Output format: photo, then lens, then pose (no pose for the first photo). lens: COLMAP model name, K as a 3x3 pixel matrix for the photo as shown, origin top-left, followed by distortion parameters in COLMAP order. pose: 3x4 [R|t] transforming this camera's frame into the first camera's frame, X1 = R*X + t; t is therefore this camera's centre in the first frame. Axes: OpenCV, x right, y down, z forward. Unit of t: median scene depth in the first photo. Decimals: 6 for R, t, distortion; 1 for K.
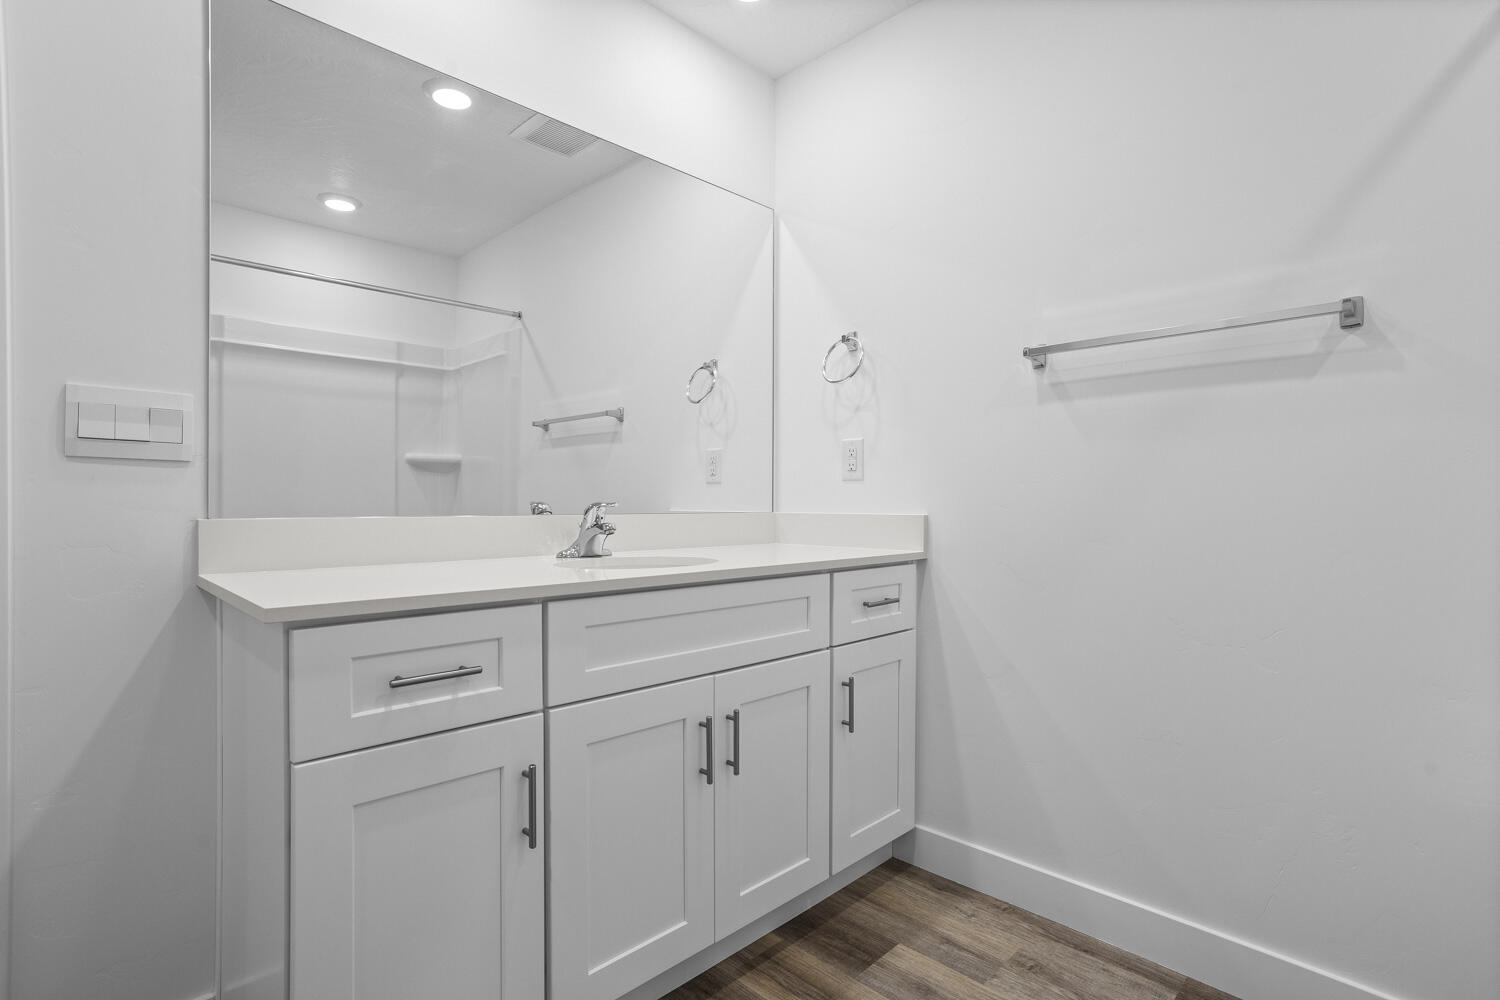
lens RADIAL K [[735.6, 0, 745.8], [0, 735.6, 497.6], [0, 0, 1]] dist [-0.024925, 0.017559]
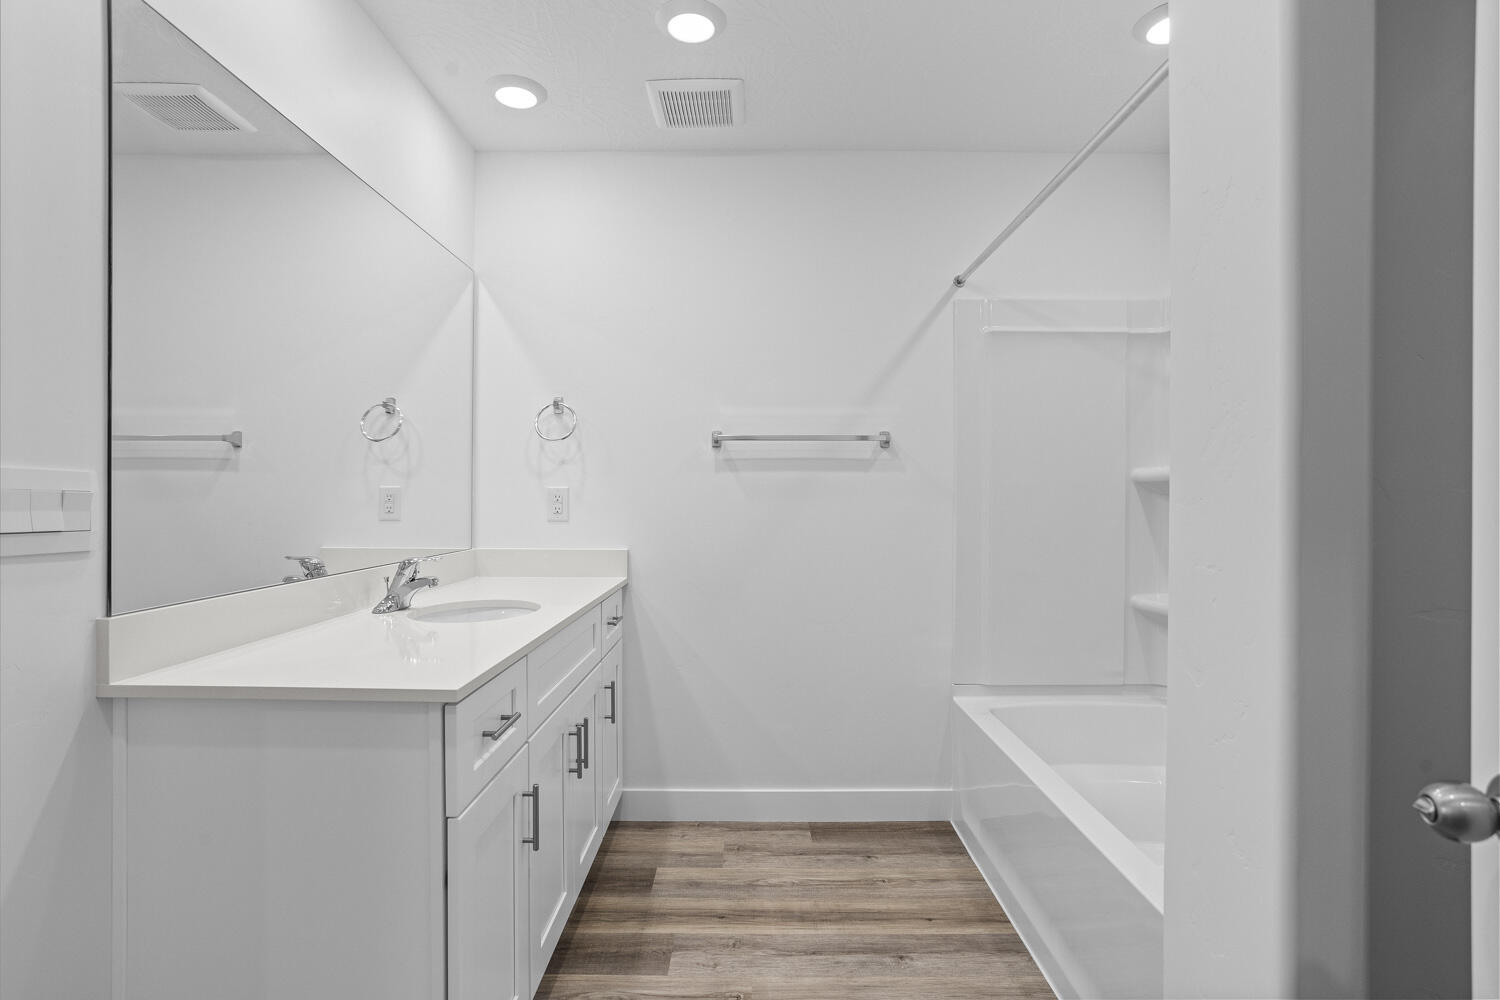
lens RADIAL K [[753.8, 0, 752.5], [0, 753.8, 496.0], [0, 0, 1]] dist [-0.038057, 0.020400]
pose [[0.707754, -0.000199, 0.706459, -0.615017], [-0.004469, 0.999979, 0.004759, -0.089578], [-0.706445, -0.006525, 0.707738, -0.109492]]
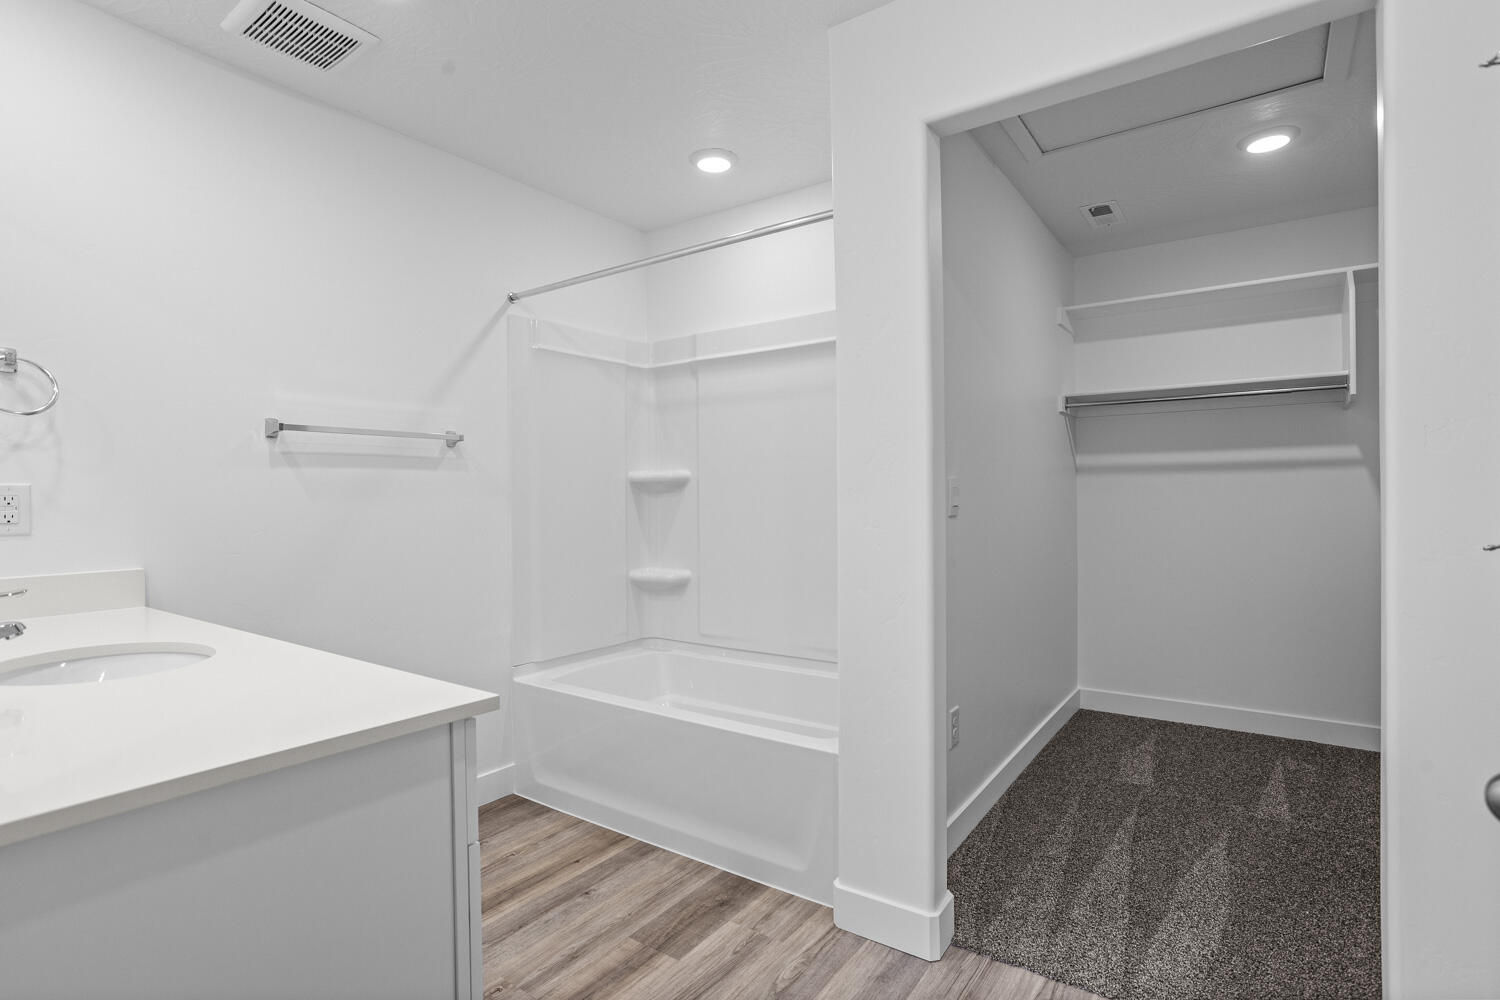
lens RADIAL K [[753.8, 0, 758.3], [0, 753.8, 496.1], [0, 0, 1]] dist [-0.038057, 0.020400]
pose [[-0.186586, 0.000172, 0.982439, -0.977217], [0.005203, 0.999986, 0.000813, -0.078415], [-0.982425, 0.005263, -0.186584, 0.446455]]
